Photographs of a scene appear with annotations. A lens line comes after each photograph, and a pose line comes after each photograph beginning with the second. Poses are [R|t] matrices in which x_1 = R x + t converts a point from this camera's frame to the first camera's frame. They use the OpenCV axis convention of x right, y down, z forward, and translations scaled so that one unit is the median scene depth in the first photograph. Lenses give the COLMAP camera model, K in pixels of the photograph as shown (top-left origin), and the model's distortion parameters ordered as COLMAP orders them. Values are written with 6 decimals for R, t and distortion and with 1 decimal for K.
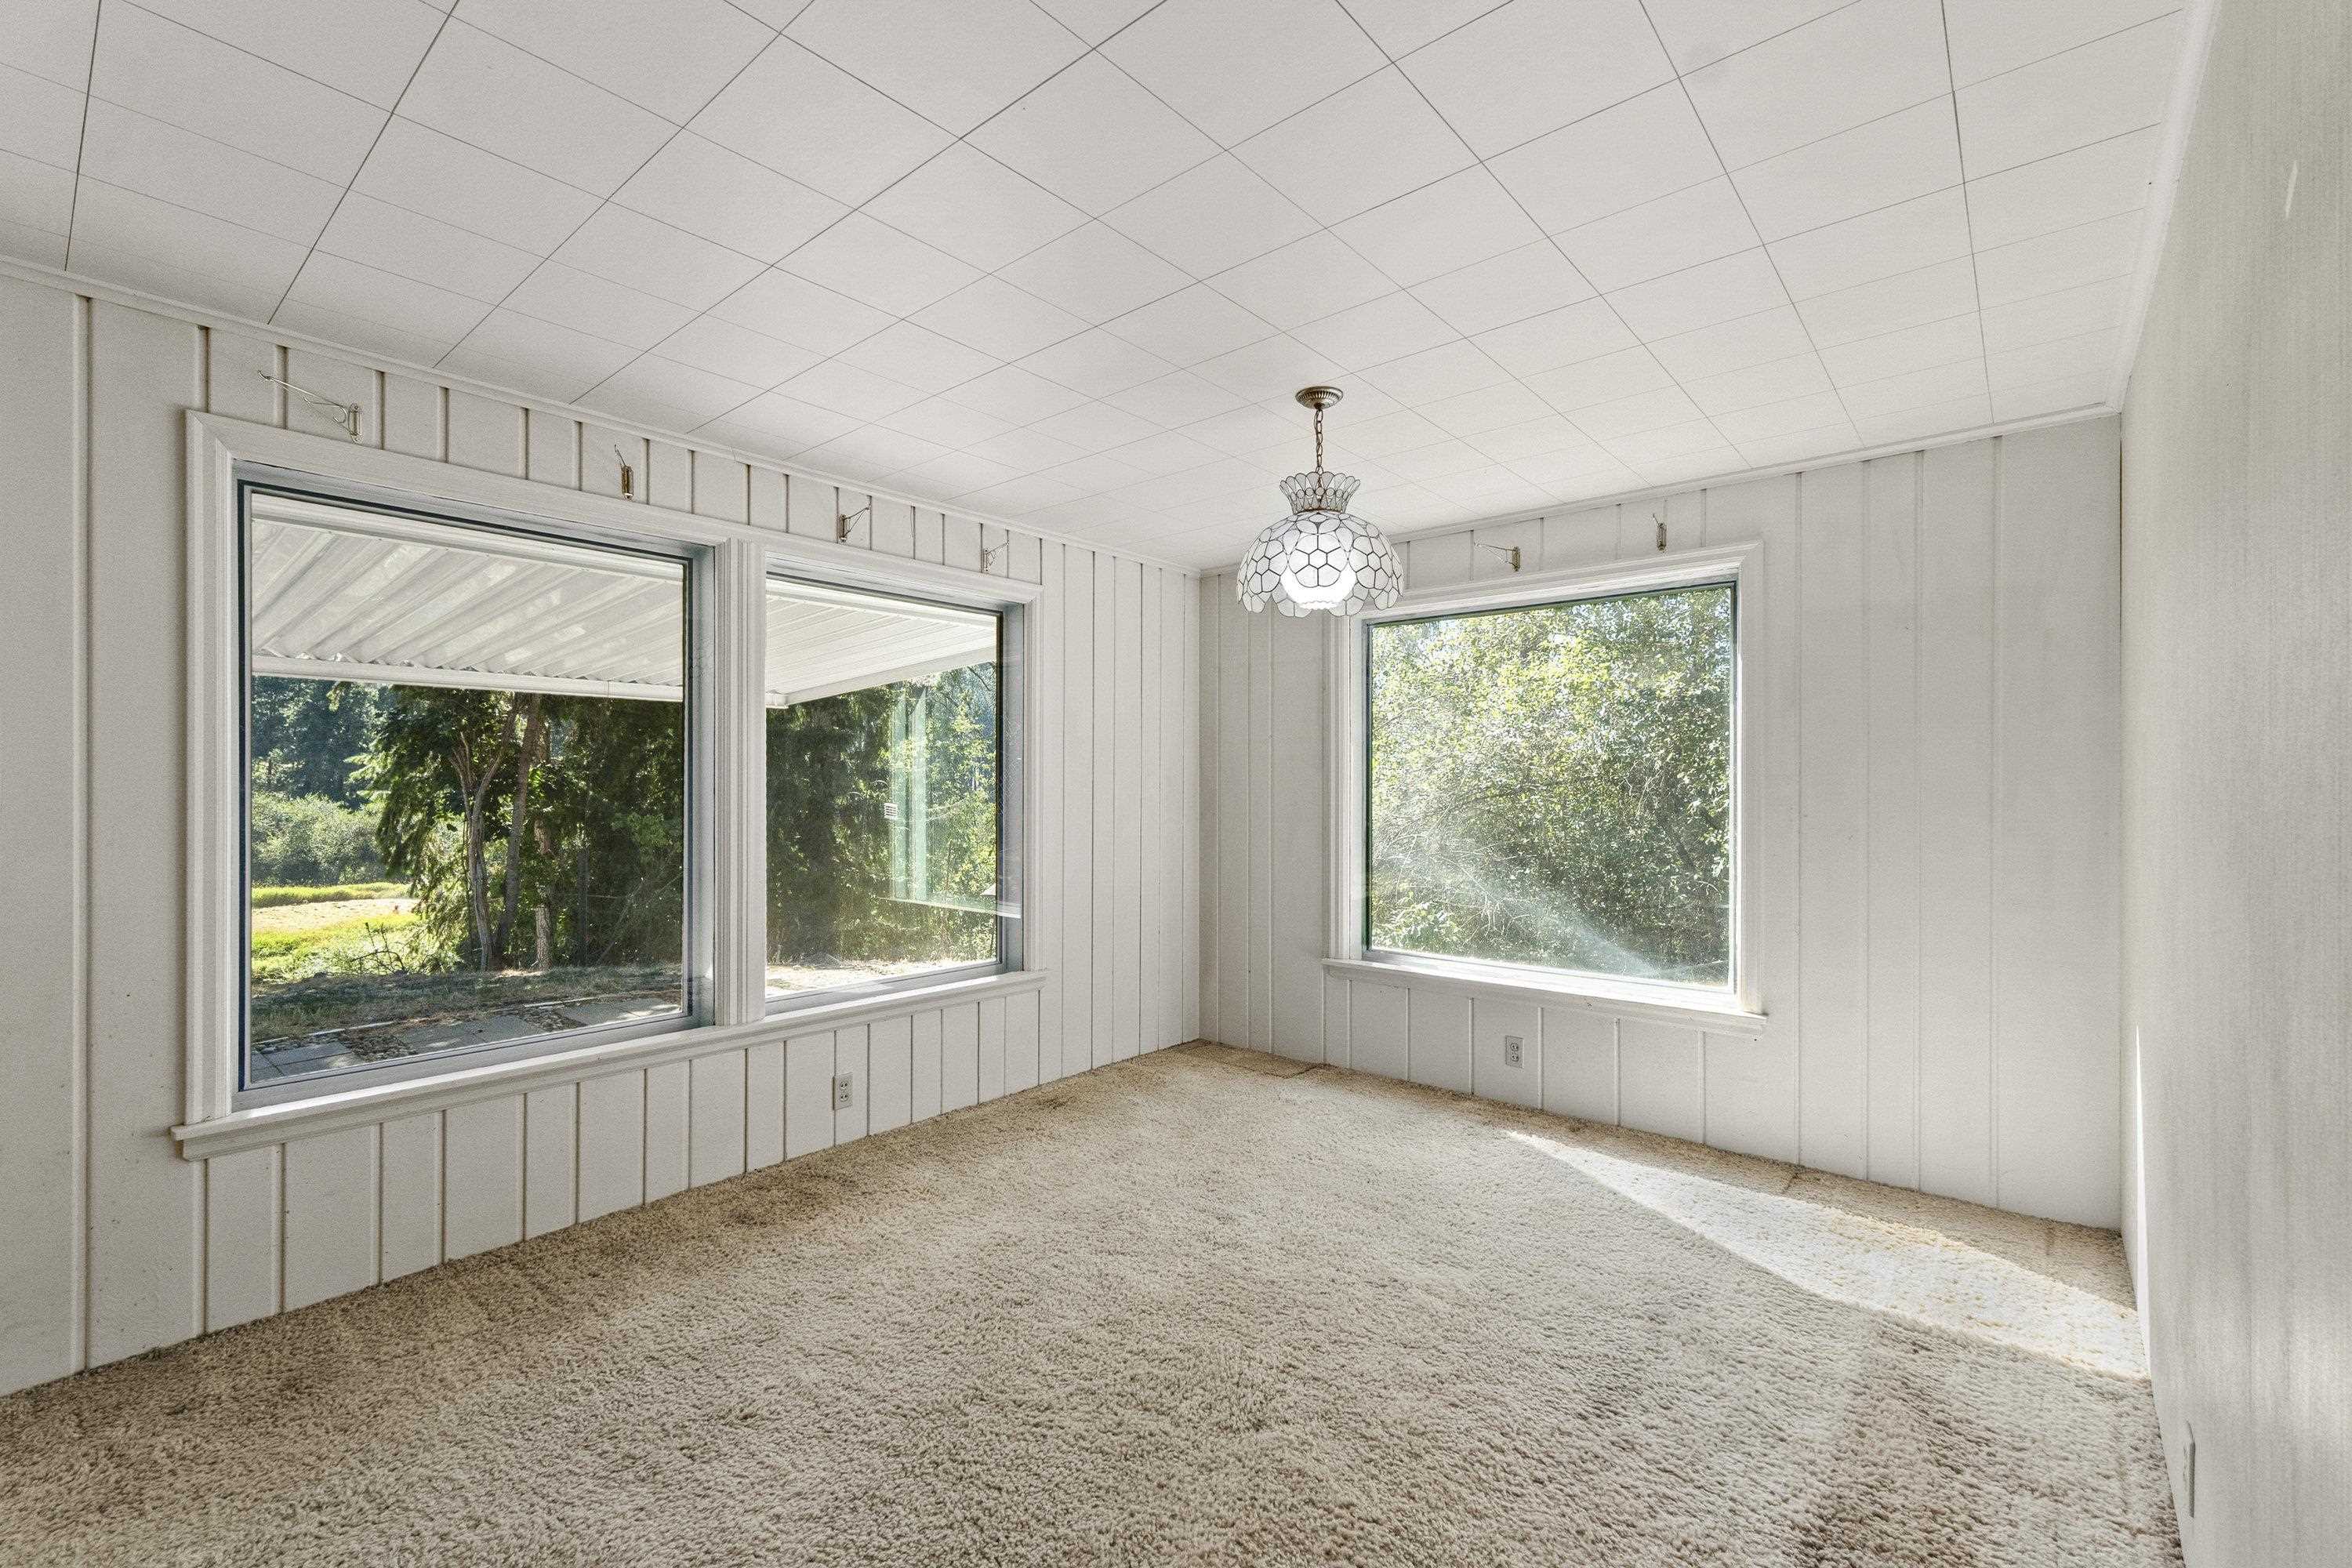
lens RADIAL K [[999.9, 0, 1181.1], [0, 999.9, 788.6], [0, 0, 1]] dist [0.001456, -0.000250]
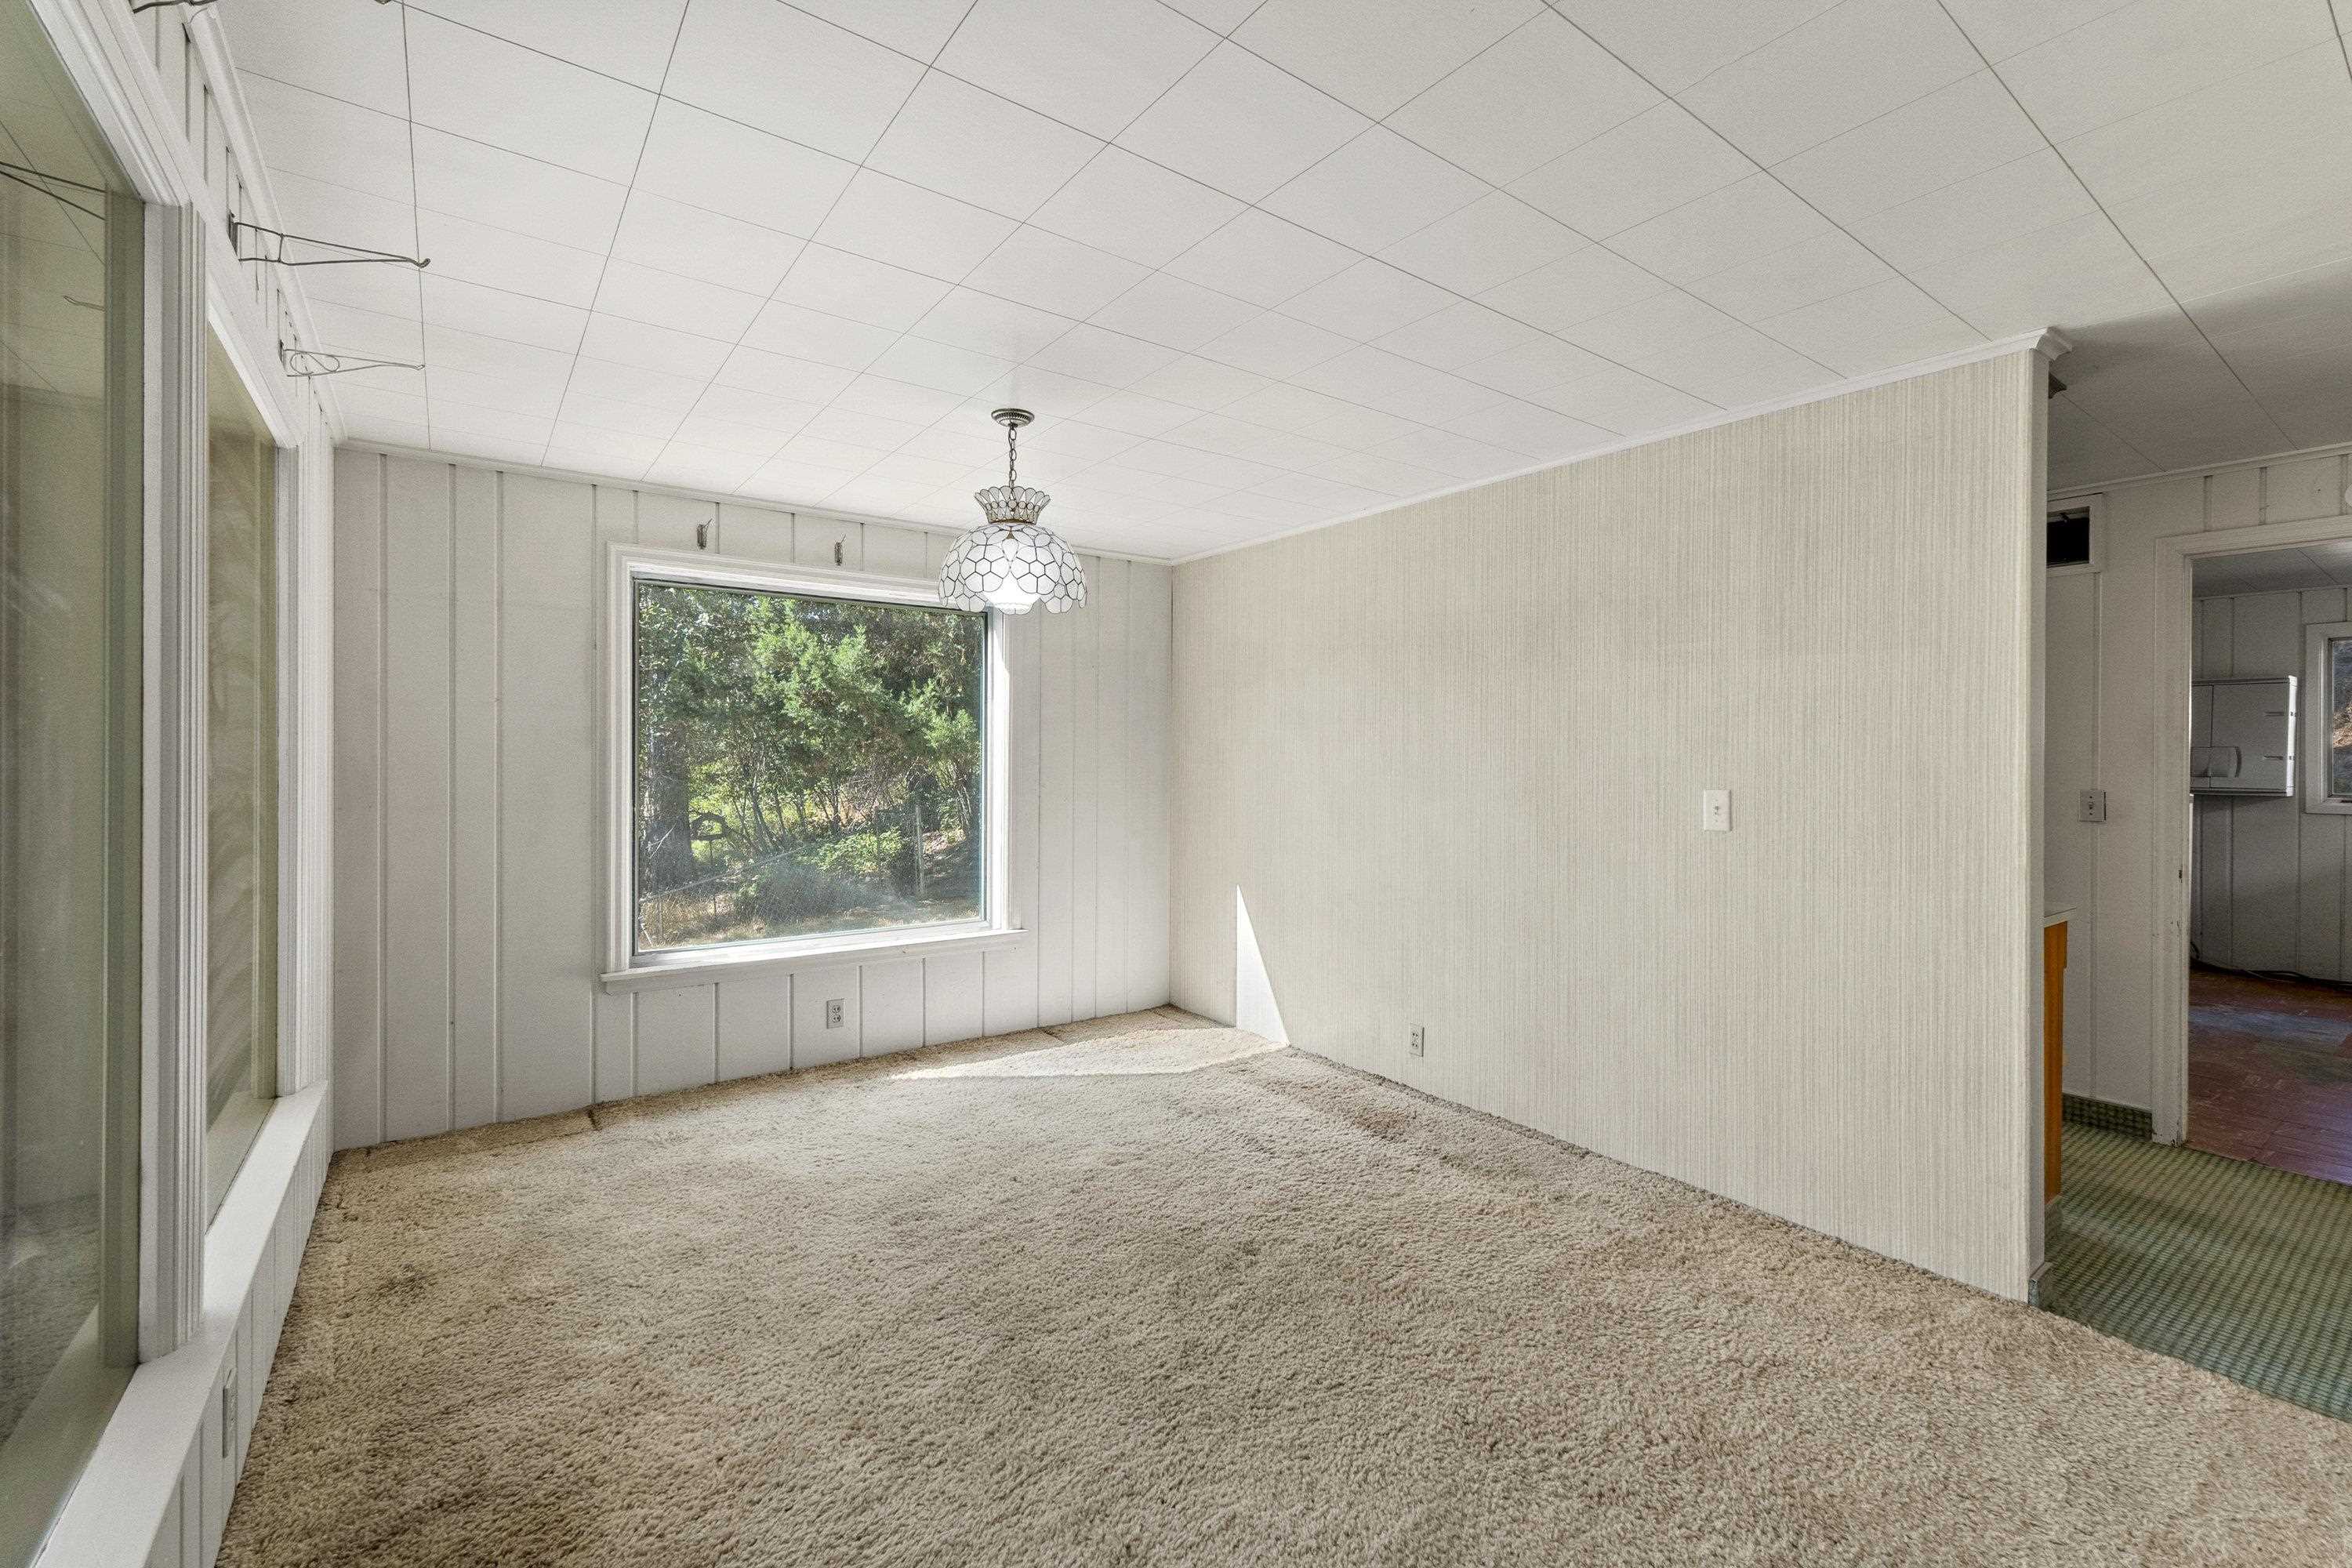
lens RADIAL K [[999.9, 0, 1185.4], [0, 999.9, 764.9], [0, 0, 1]] dist [0.001456, -0.000250]
pose [[0.230325, -0.006251, 0.973094, -0.681031], [-0.002533, 0.999972, 0.007023, -0.013313], [-0.973111, -0.004082, 0.230302, 0.426075]]
